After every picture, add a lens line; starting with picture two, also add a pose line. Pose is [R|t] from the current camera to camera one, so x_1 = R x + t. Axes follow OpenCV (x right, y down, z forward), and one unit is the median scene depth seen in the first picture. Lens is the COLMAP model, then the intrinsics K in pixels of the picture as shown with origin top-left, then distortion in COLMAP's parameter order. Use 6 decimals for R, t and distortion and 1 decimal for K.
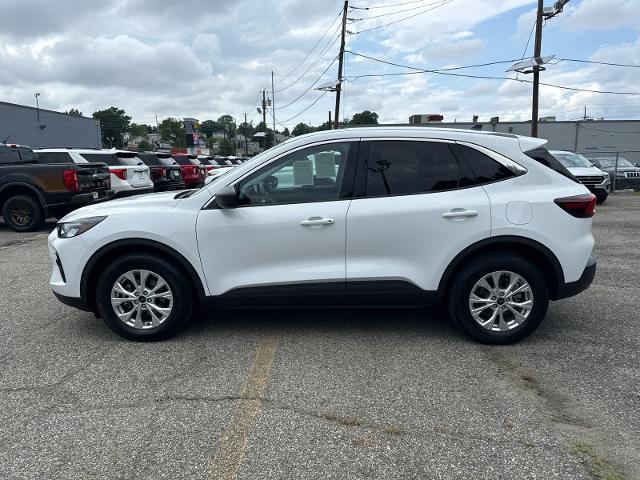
lens RADIAL K [[475.1, 0, 316.1], [0, 475.1, 239.3], [0, 0, 1]] dist [0.004315, -0.012605]
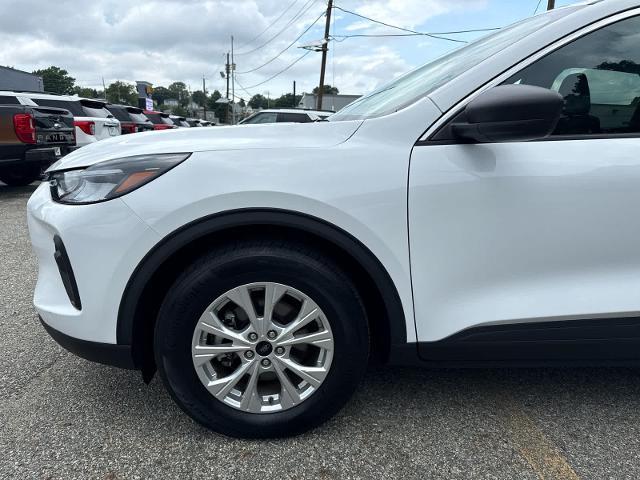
lens RADIAL K [[475.1, 0, 316.1], [0, 475.1, 239.3], [0, 0, 1]] dist [0.004315, -0.012605]
pose [[0.994802, 0.016814, 0.100430, -0.138065], [-0.021921, 0.998510, 0.049970, 0.001108], [-0.099441, -0.051912, 0.993688, 0.214603]]
